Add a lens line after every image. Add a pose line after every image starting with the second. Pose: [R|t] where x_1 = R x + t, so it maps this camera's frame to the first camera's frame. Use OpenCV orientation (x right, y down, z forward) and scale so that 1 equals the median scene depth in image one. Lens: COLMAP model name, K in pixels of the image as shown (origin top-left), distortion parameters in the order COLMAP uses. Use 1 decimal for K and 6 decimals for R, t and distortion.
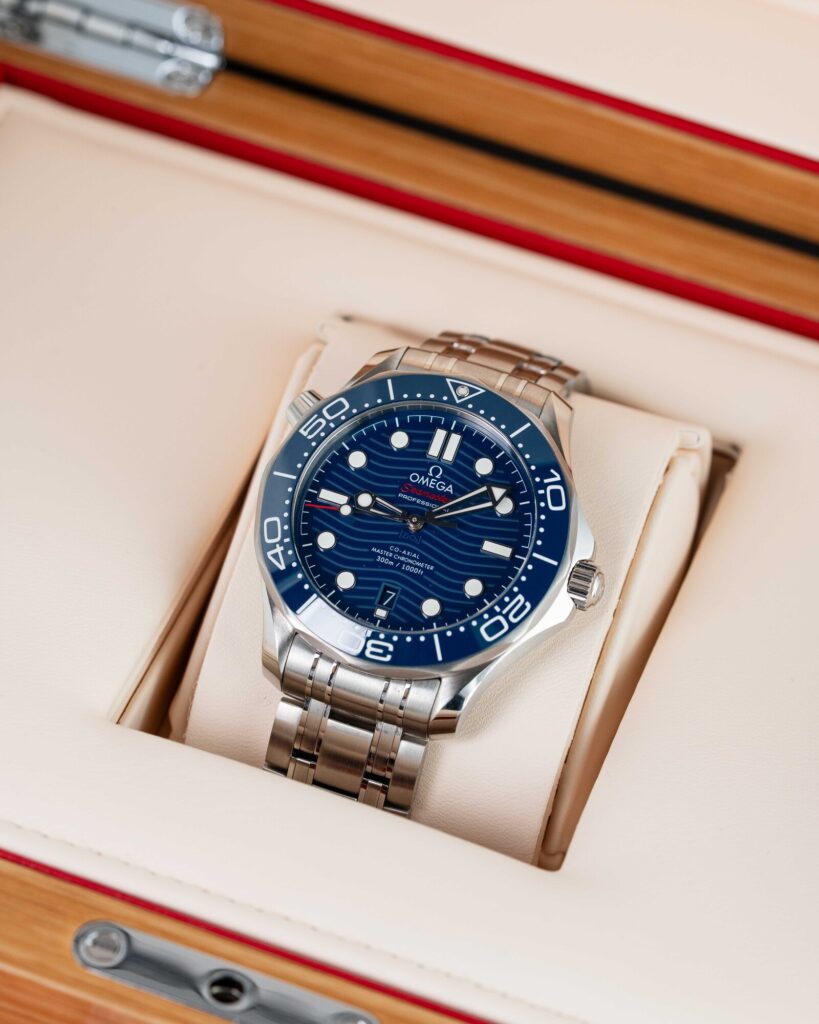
lens RADIAL K [[4396.1, 0, 404.7], [0, 4396.1, 515.7], [0, 0, 1]] dist [0.086579, 0.000000]
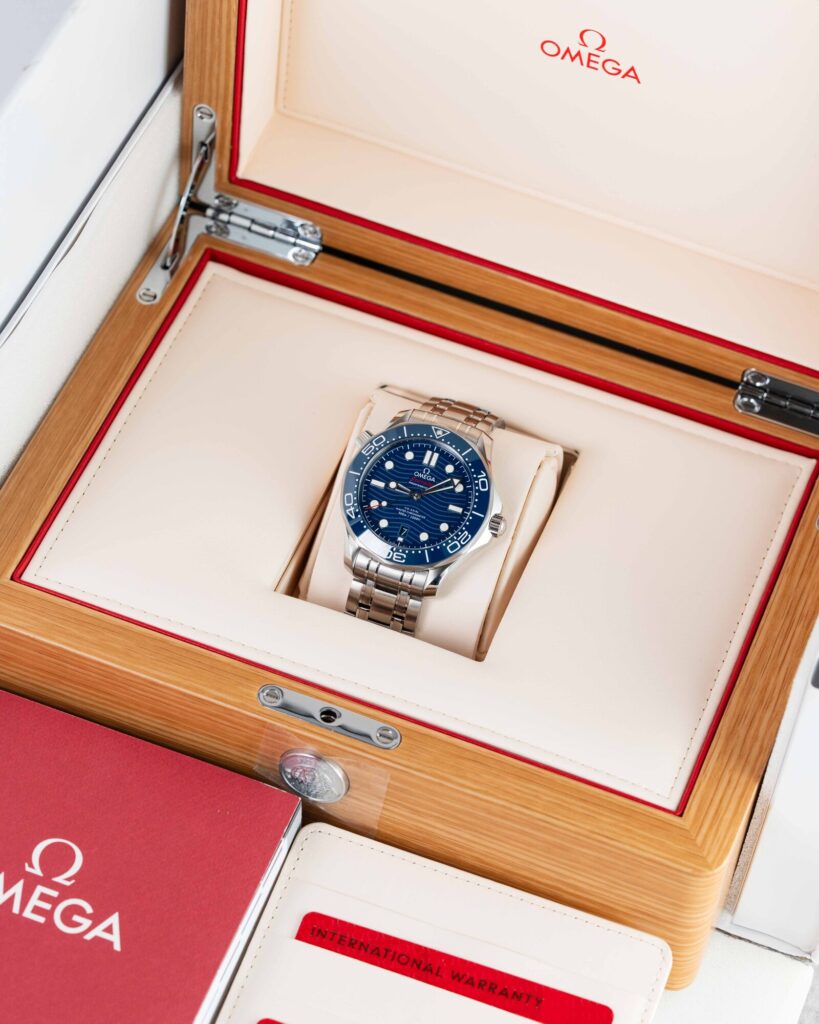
lens RADIAL K [[4396.1, 0, 410.5], [0, 4396.1, 510.7], [0, 0, 1]] dist [0.086579, 0.000000]
pose [[0.999914, 0.000832, -0.013088, 0.026838], [-0.000127, 0.998552, 0.053793, -0.103951], [0.013114, -0.053787, 0.998466, -1.094425]]
